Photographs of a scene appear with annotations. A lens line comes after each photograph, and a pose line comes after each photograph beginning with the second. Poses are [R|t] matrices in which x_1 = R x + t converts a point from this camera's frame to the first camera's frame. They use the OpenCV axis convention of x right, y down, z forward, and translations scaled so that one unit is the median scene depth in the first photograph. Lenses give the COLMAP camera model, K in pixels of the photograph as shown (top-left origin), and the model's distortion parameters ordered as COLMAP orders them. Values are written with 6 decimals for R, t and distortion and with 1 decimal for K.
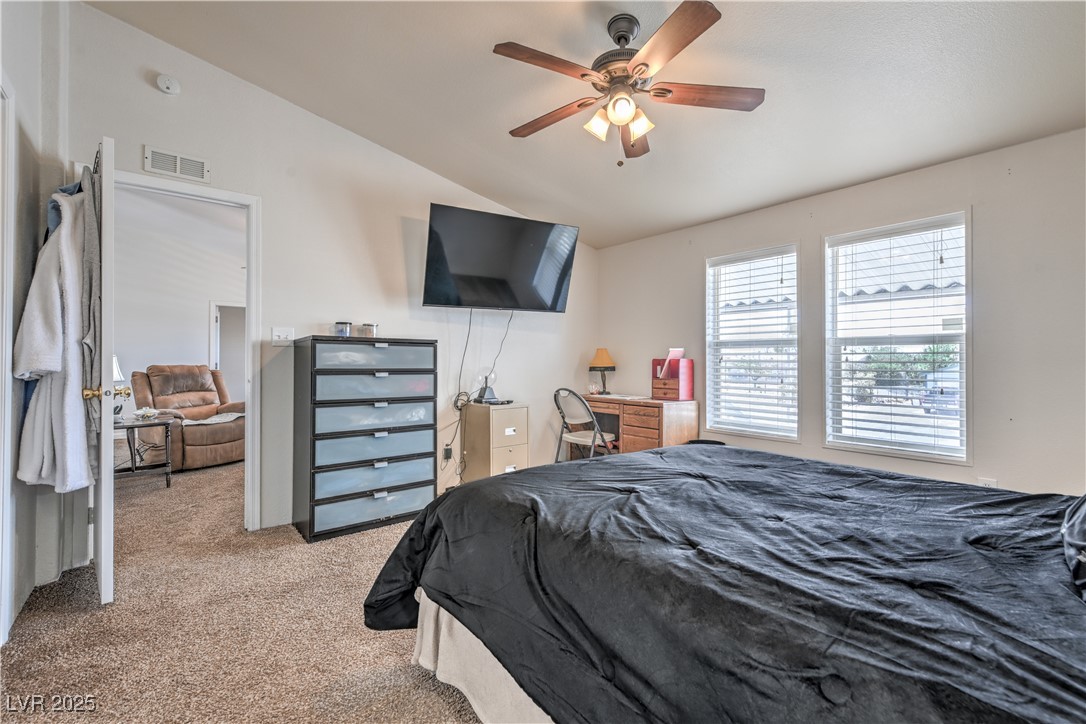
lens RADIAL K [[467.9, 0, 543.0], [0, 467.9, 362.0], [0, 0, 1]] dist [0.013758, -0.000073]
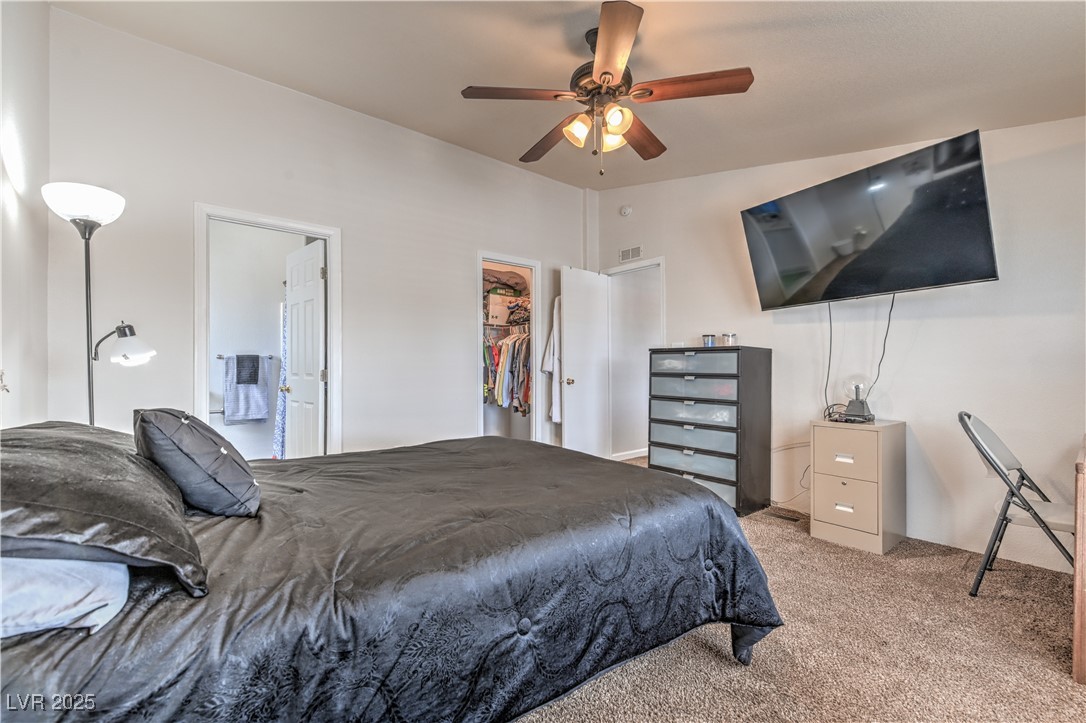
lens RADIAL K [[467.9, 0, 543.0], [0, 467.9, 361.5], [0, 0, 1]] dist [0.013758, -0.000073]
pose [[0.003627, -0.011847, -0.999923, 0.804857], [0.003759, 0.999923, -0.011834, -0.002342], [0.999986, -0.003716, 0.003671, 0.577178]]
